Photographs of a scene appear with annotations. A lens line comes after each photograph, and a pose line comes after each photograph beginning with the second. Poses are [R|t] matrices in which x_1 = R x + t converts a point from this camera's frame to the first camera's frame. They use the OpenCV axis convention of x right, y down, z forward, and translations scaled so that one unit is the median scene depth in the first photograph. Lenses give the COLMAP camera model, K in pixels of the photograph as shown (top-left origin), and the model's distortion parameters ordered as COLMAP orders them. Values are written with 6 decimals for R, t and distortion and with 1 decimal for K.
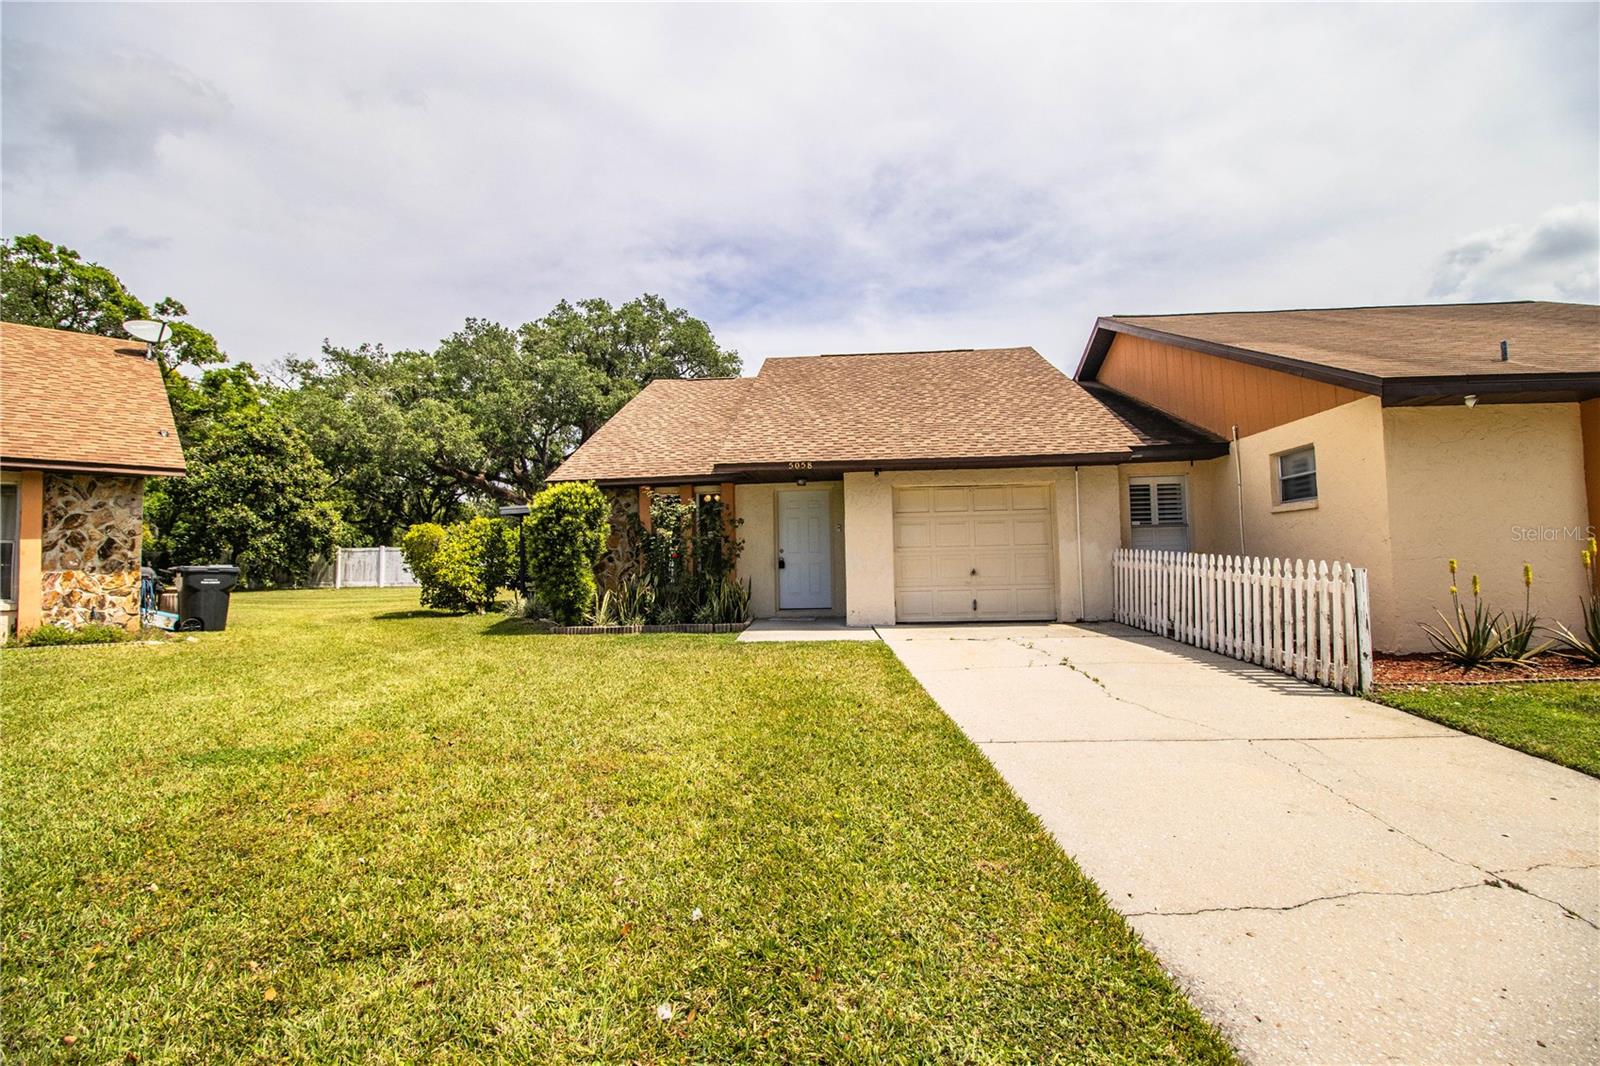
lens RADIAL K [[739.9, 0, 808.0], [0, 739.9, 520.2], [0, 0, 1]] dist [-0.002617, -0.012134]
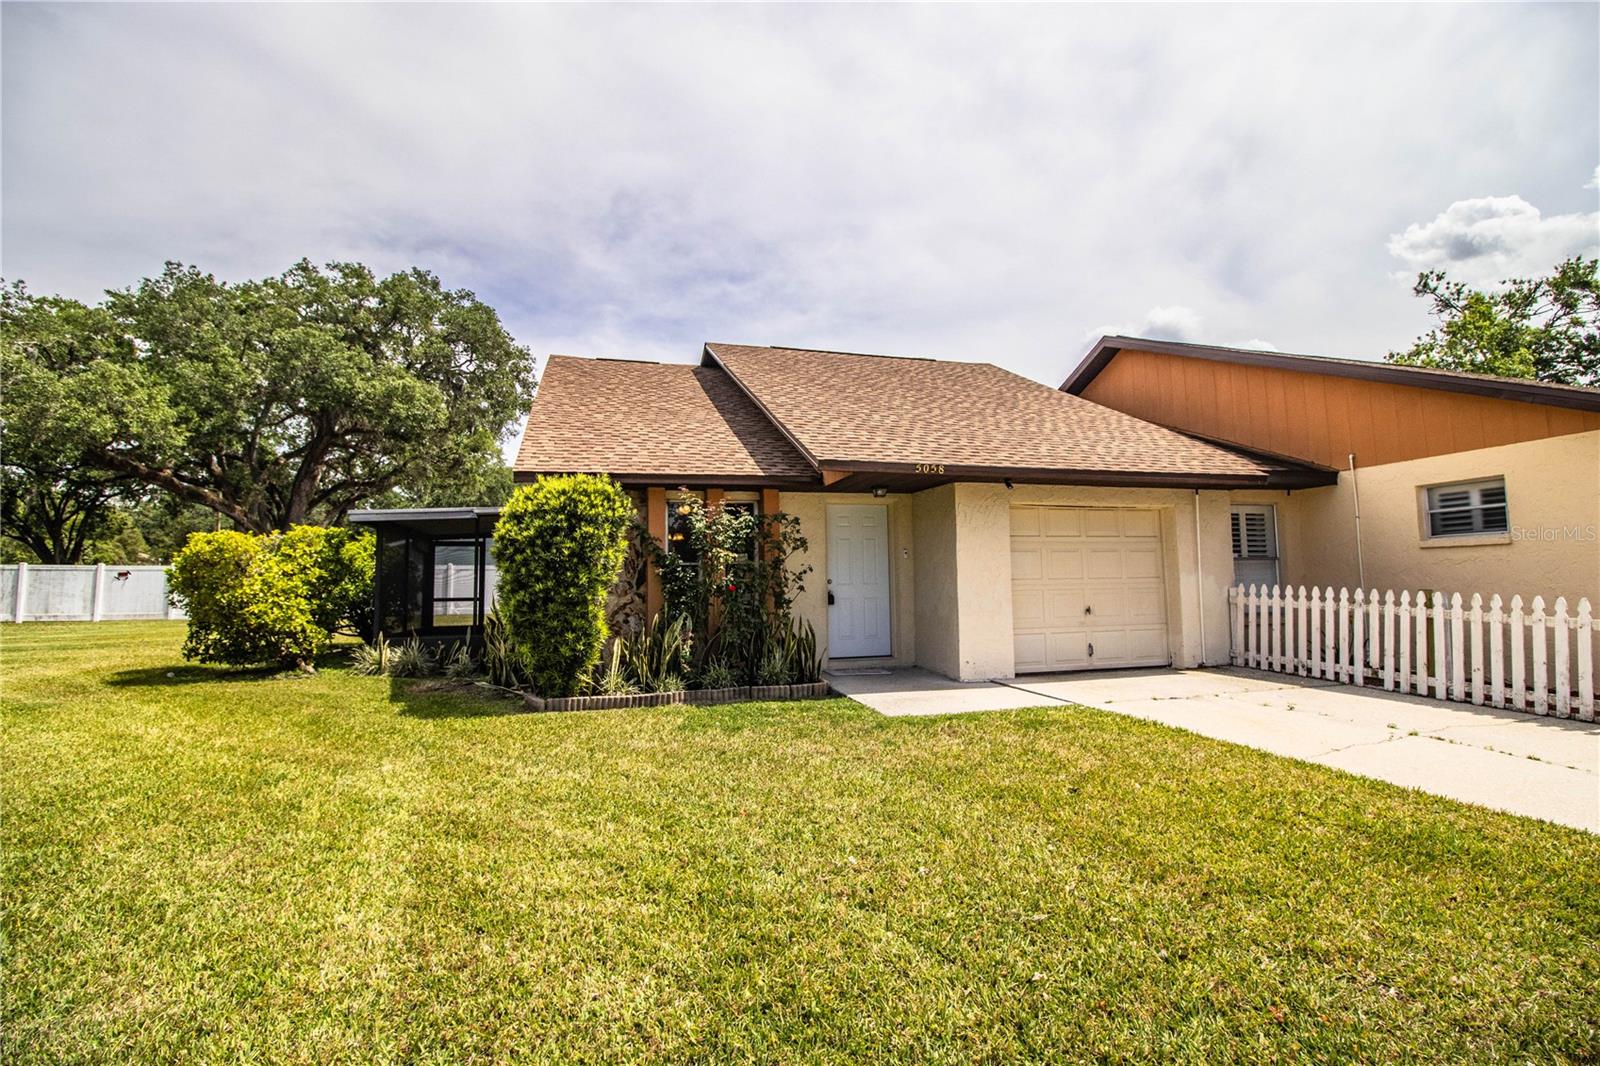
lens RADIAL K [[739.9, 0, 808.0], [0, 739.9, 520.2], [0, 0, 1]] dist [-0.002617, -0.012134]
pose [[0.939131, 0.037444, 0.341512, -0.268168], [-0.025526, 0.998900, -0.039328, 0.007353], [-0.342609, 0.028217, 0.939054, 0.242033]]
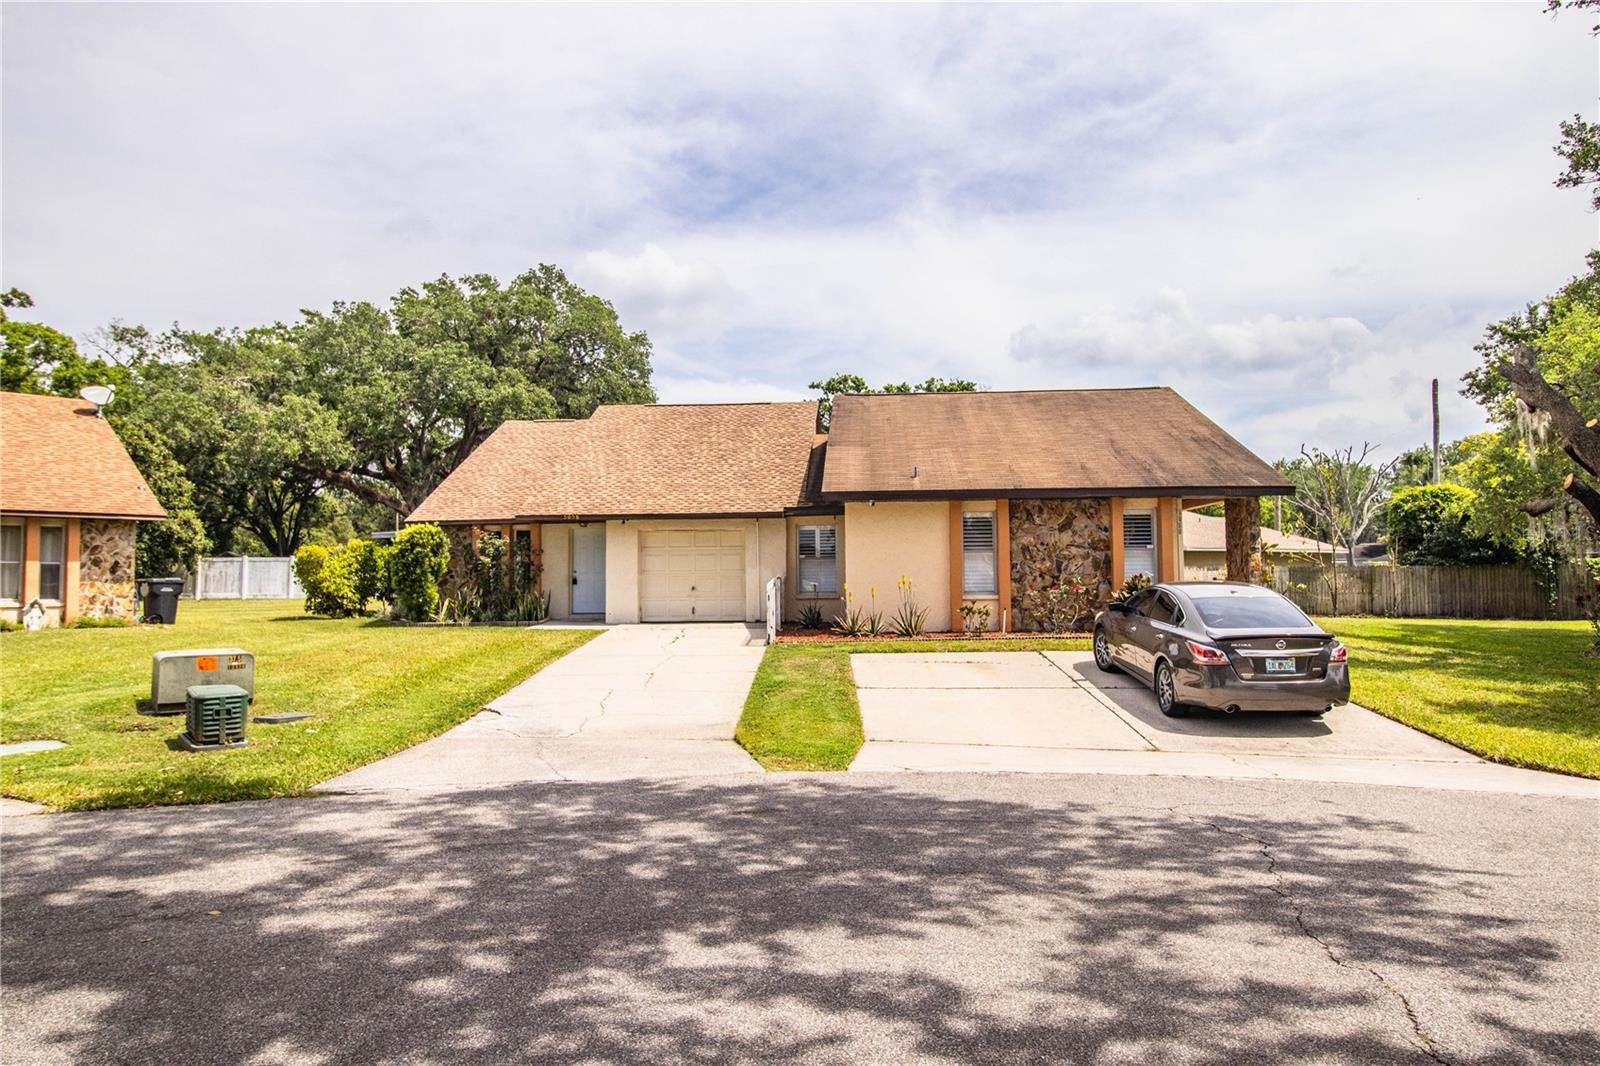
lens RADIAL K [[1055.9, 0, 821.9], [0, 1055.9, 515.5], [0, 0, 1]] dist [-0.003973, -0.001985]
pose [[0.999855, 0.011166, 0.012837, 0.337936], [-0.011177, 0.999937, 0.000760, -0.059800], [-0.012827, -0.000904, 0.999917, -0.835112]]
